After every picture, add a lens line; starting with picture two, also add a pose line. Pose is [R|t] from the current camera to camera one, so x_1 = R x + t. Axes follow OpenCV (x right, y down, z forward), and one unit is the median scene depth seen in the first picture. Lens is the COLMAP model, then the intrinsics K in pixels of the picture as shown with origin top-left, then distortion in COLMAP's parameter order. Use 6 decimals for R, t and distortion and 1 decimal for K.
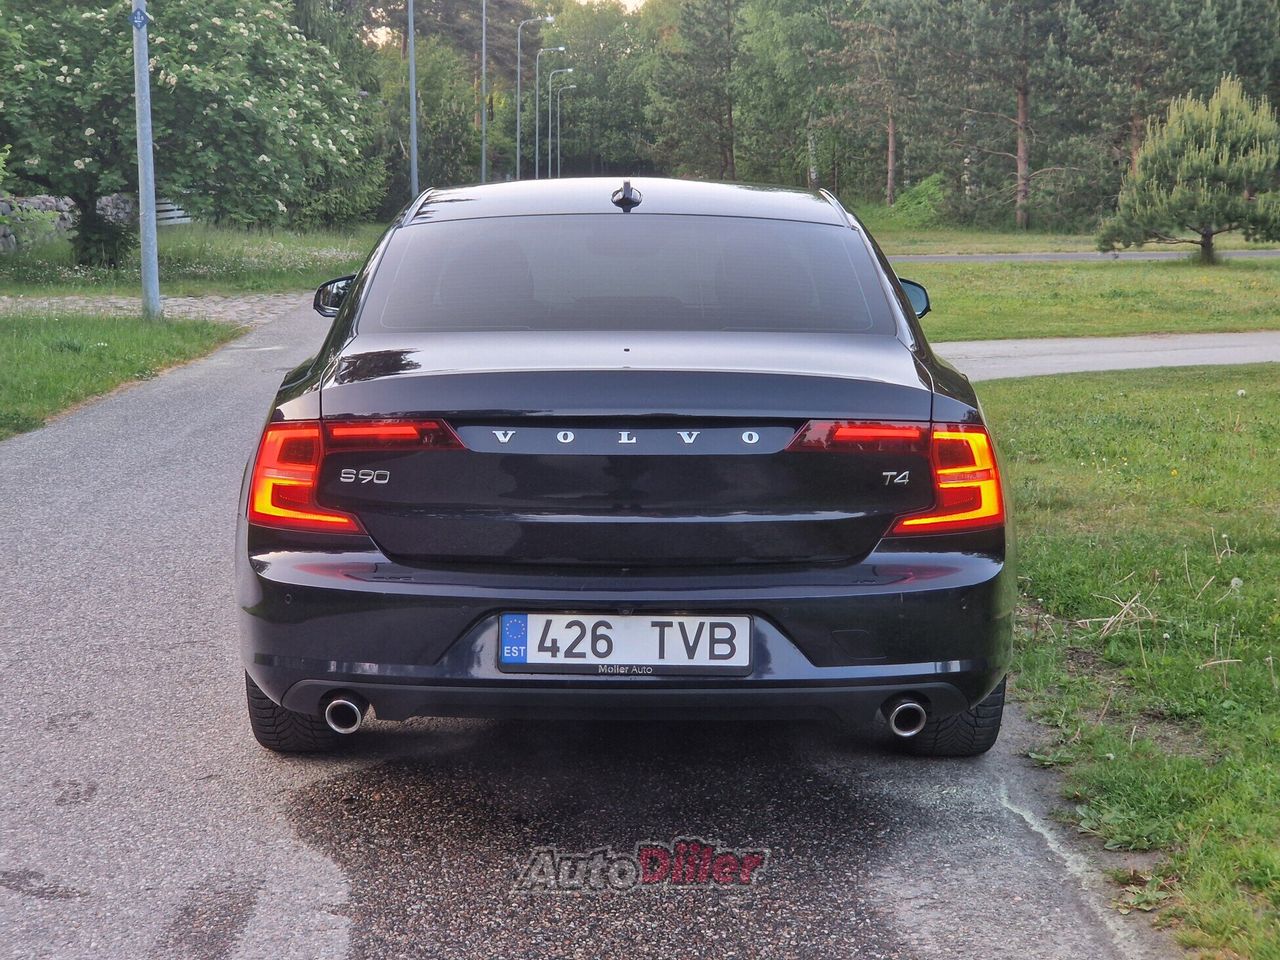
lens RADIAL K [[2609.3, 0, 618.5], [0, 2609.3, 481.5], [0, 0, 1]] dist [0.026189, 0.194483]
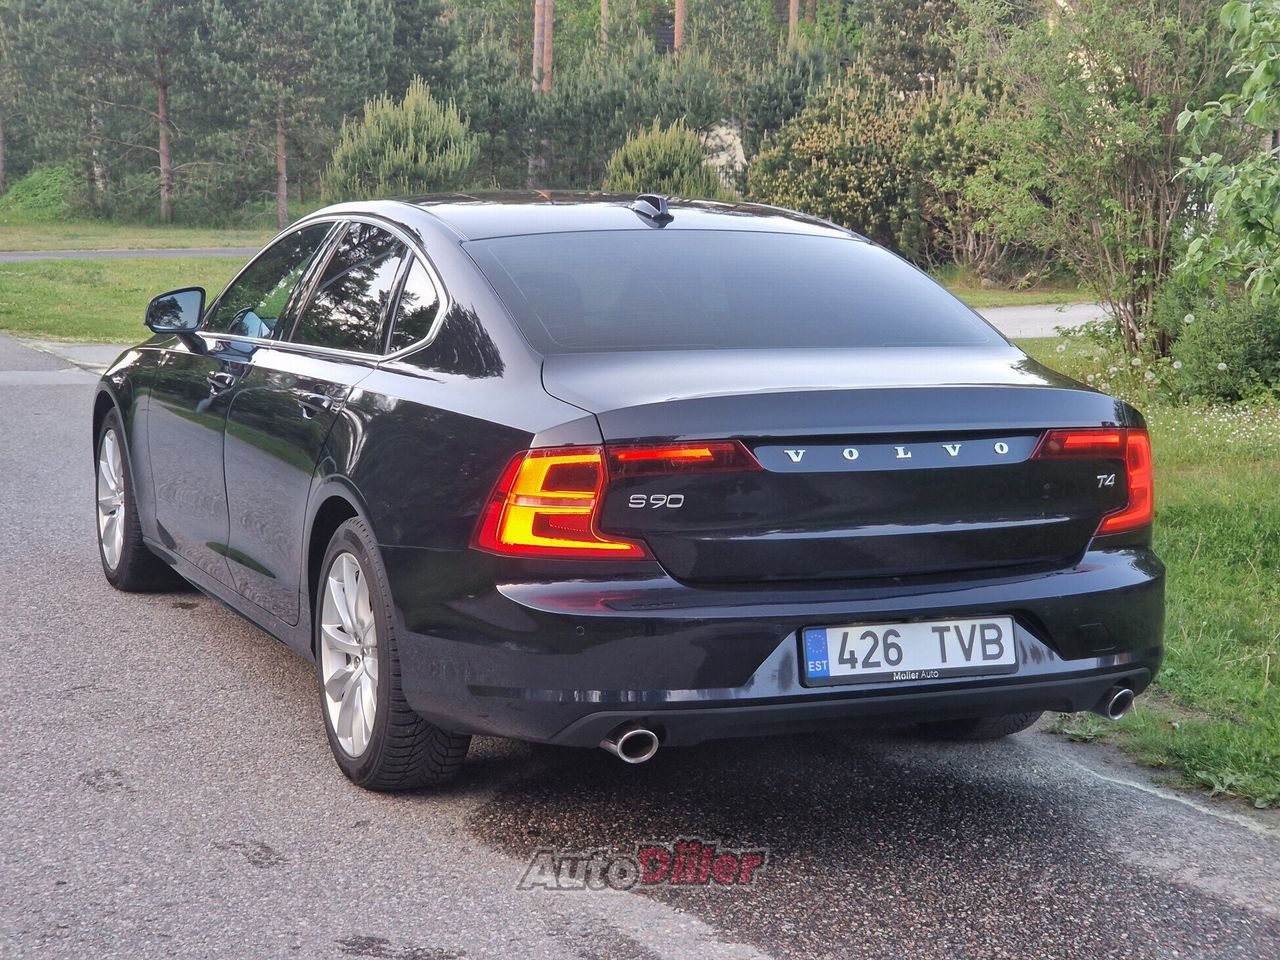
lens RADIAL K [[2609.3, 0, 618.5], [0, 2609.3, 481.5], [0, 0, 1]] dist [0.026189, 0.194483]
pose [[0.898900, -0.041163, 0.436216, -0.135983], [0.038724, 0.999145, 0.014484, -0.006076], [-0.436440, 0.003872, 0.899725, 0.028172]]
